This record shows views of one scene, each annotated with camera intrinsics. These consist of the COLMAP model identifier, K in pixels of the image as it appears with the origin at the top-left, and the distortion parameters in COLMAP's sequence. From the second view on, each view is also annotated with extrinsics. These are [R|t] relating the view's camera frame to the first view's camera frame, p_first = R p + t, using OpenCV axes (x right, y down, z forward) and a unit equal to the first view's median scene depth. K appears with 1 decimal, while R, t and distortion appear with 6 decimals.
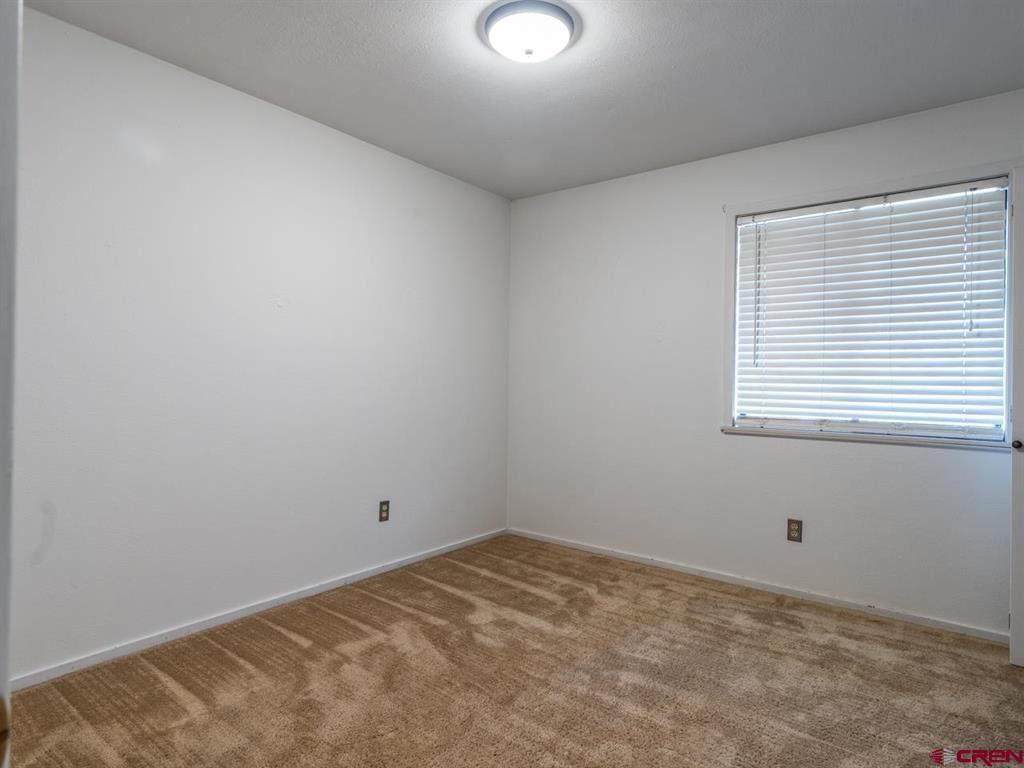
lens RADIAL K [[562.2, 0, 512.0], [0, 562.2, 384.0], [0, 0, 1]] dist [-0.016560, 0.002342]
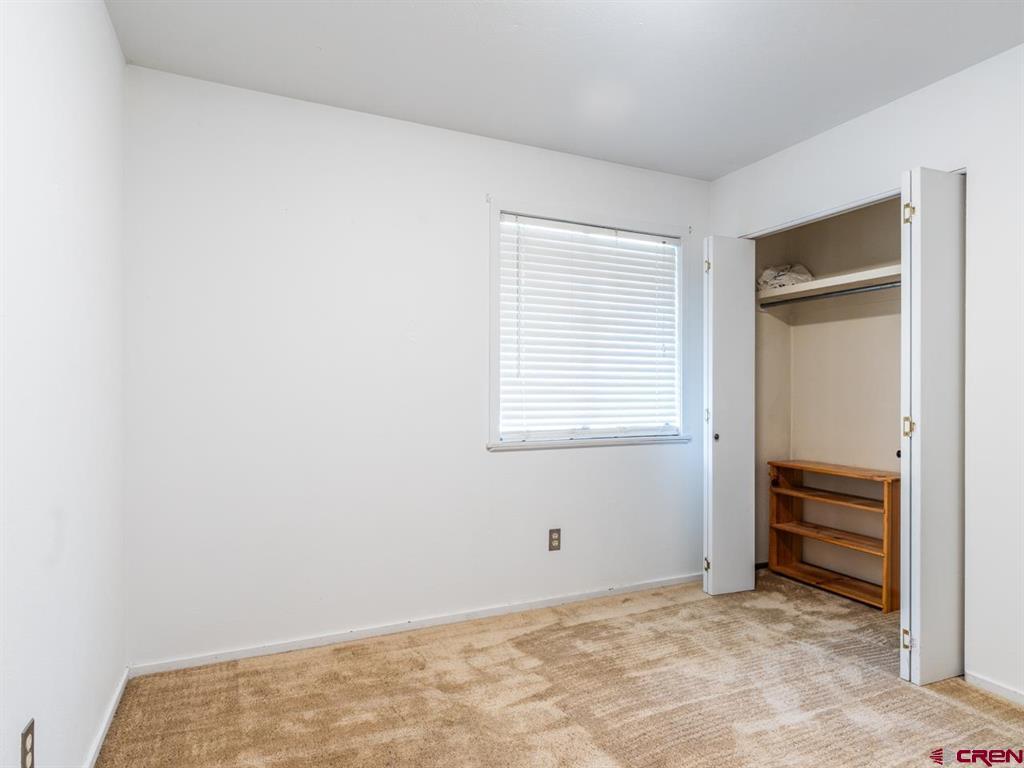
lens RADIAL K [[556.6, 0, 510.1], [0, 556.6, 403.6], [0, 0, 1]] dist [-0.013740, 0.000763]
pose [[0.484409, -0.026192, 0.874449, -0.406523], [0.014478, 0.999655, 0.021922, -0.008044], [-0.874722, 0.002041, 0.484621, 0.579909]]
